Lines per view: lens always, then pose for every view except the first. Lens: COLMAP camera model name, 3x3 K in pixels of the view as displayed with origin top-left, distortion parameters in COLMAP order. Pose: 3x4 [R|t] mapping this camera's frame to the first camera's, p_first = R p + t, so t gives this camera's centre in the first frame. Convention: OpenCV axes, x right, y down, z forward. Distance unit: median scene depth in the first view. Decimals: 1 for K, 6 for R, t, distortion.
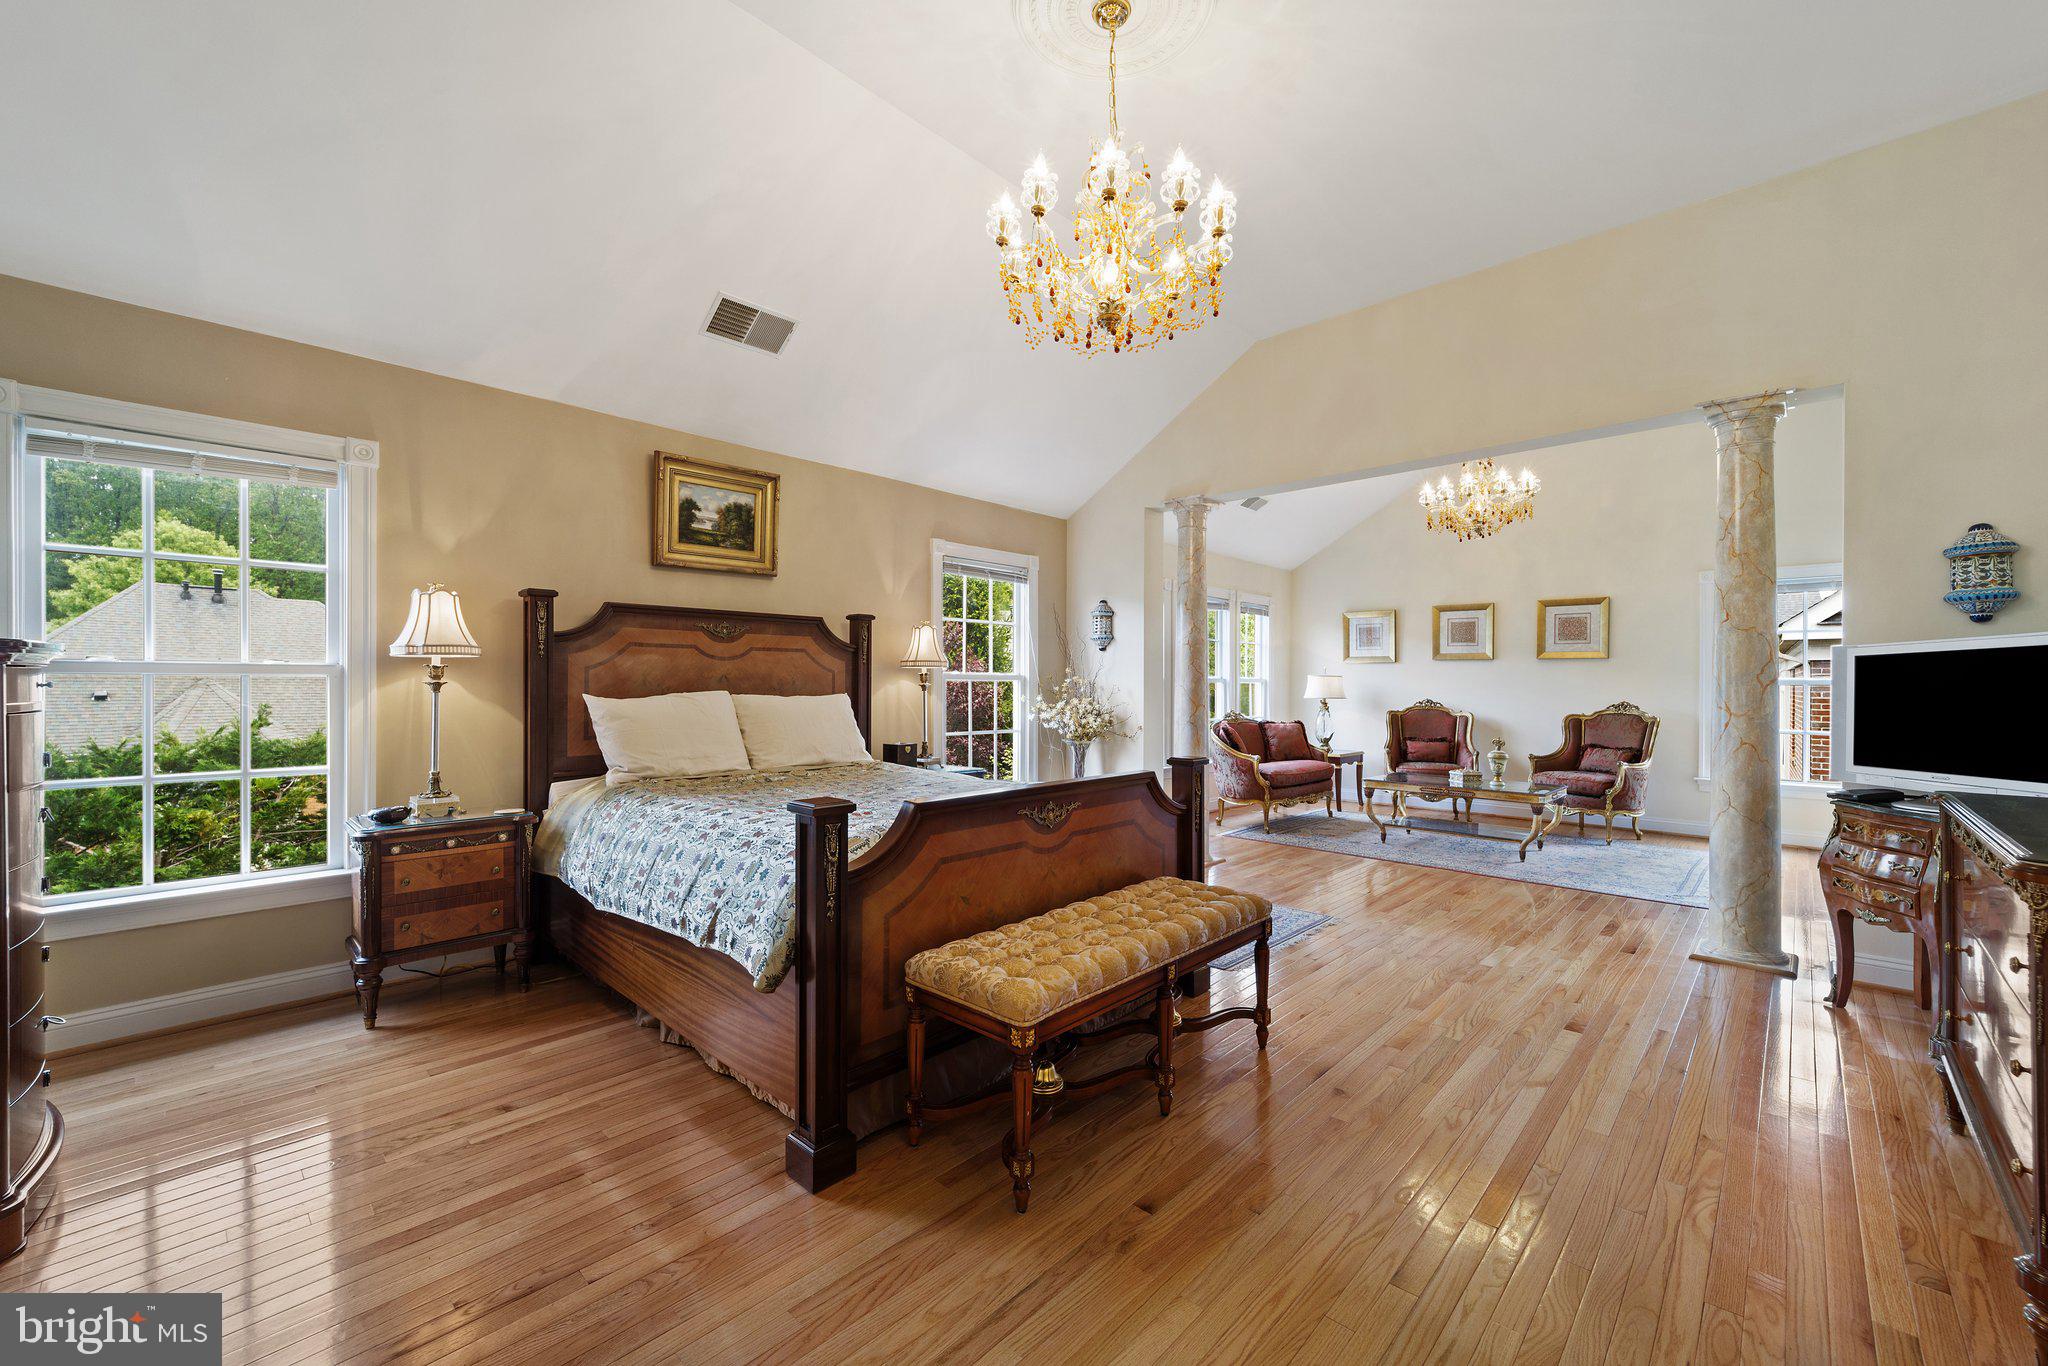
lens RADIAL K [[798.4, 0, 1016.5], [0, 798.4, 679.5], [0, 0, 1]] dist [0.001034, -0.000053]
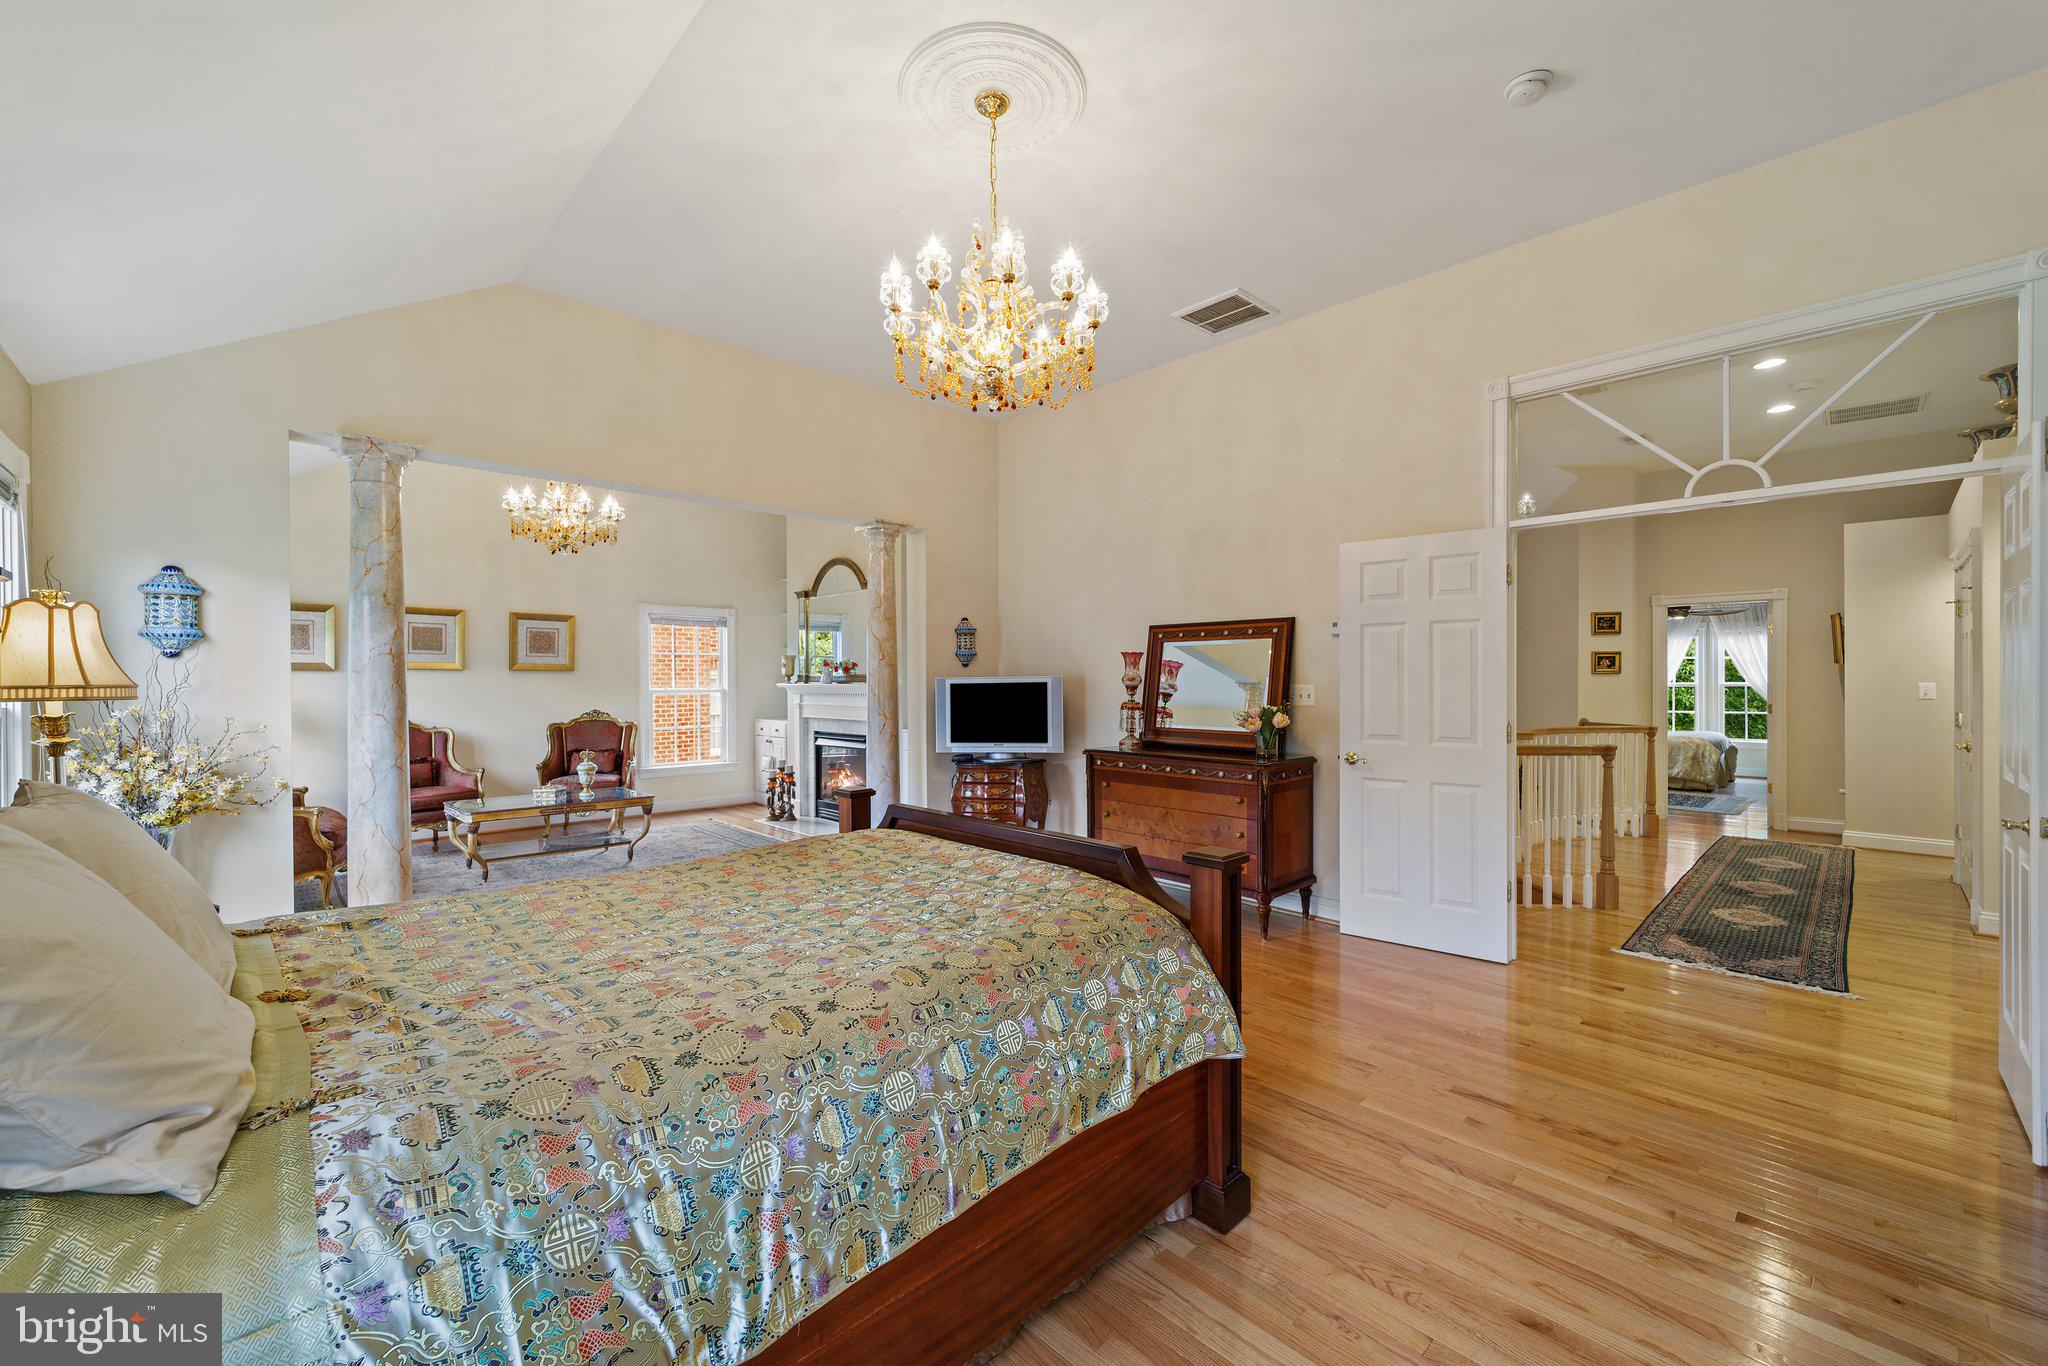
lens RADIAL K [[798.4, 0, 1017.4], [0, 798.4, 689.6], [0, 0, 1]] dist [0.001034, -0.000053]
pose [[0.036506, -0.015631, 0.999211, -0.315963], [-0.001587, 0.999875, 0.015700, -0.017641], [-0.999332, -0.002159, 0.036476, 0.310980]]
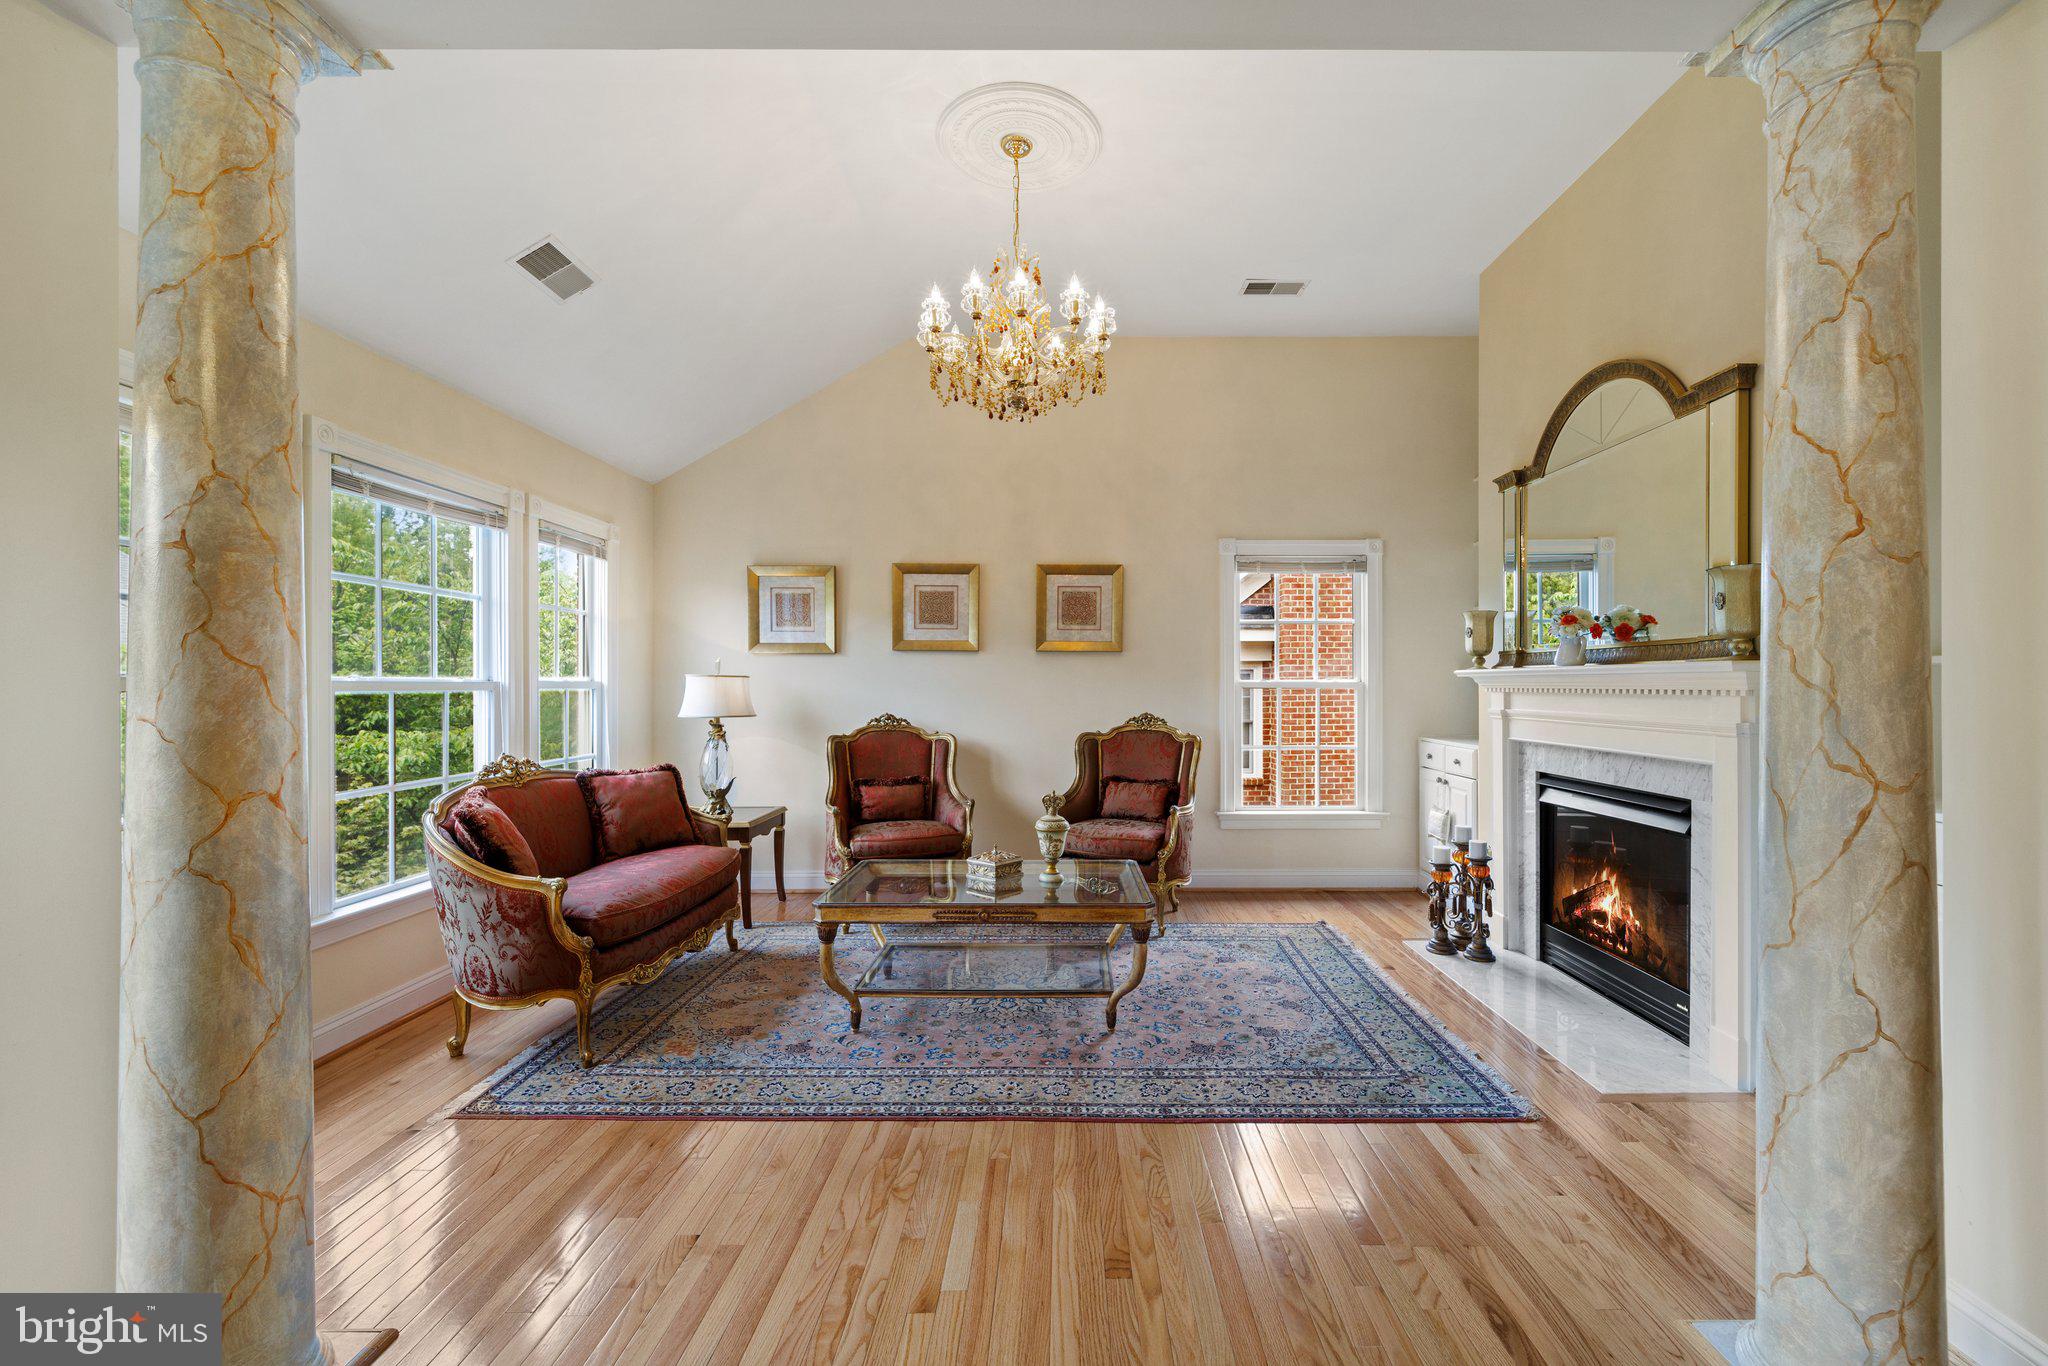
lens RADIAL K [[845.2, 0, 1067.5], [0, 845.2, 682.7], [0, 0, 1]] dist [-0.004742, -0.000163]
pose [[0.711910, -0.004281, 0.702257, 0.162027], [0.000797, 0.999986, 0.005287, -0.002795], [-0.702270, -0.003204, 0.711903, 0.452656]]
